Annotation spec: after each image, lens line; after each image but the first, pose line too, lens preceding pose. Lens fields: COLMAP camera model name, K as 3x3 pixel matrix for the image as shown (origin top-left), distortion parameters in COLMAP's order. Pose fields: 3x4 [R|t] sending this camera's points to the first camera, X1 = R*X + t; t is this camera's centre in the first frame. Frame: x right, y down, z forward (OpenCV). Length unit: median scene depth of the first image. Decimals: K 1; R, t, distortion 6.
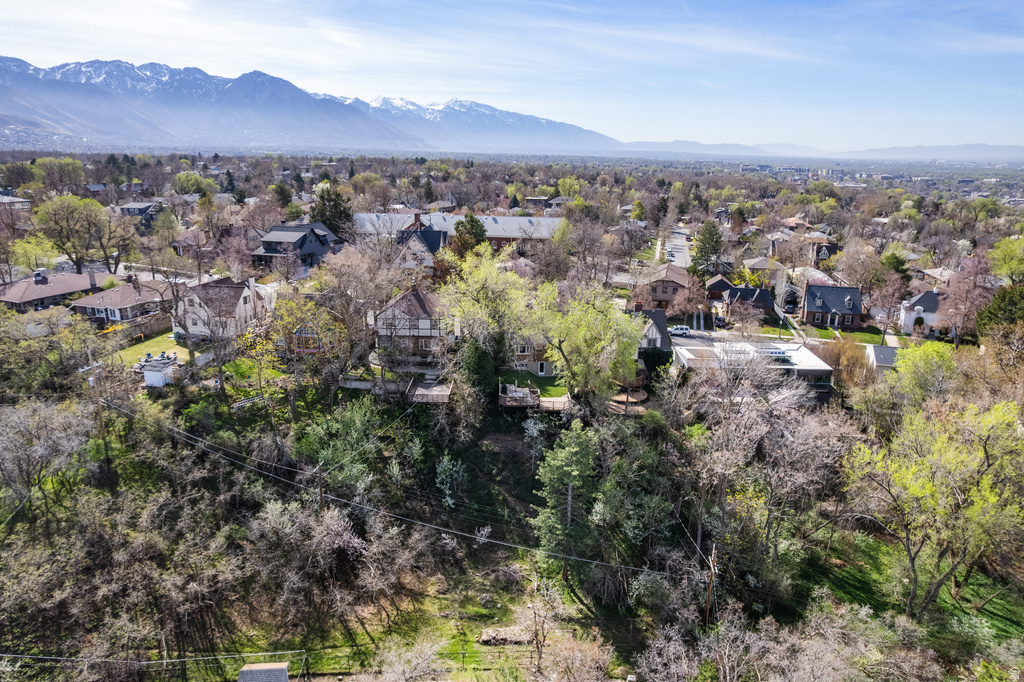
lens RADIAL K [[663.1, 0, 514.2], [0, 663.1, 346.2], [0, 0, 1]] dist [-0.080280, 0.071589]
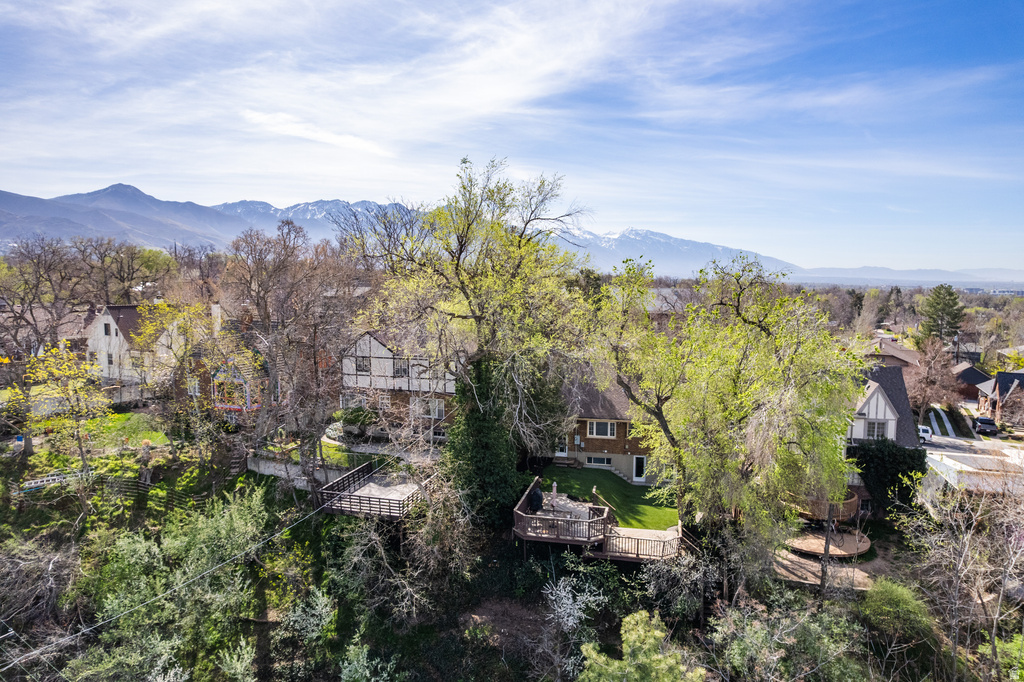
lens RADIAL K [[663.1, 0, 506.7], [0, 663.1, 338.6], [0, 0, 1]] dist [-0.080280, 0.071589]
pose [[0.964267, 0.020851, -0.264112, 0.083087], [-0.071699, 0.980235, -0.184387, 0.039878], [0.255048, 0.196735, 0.946703, 0.531643]]
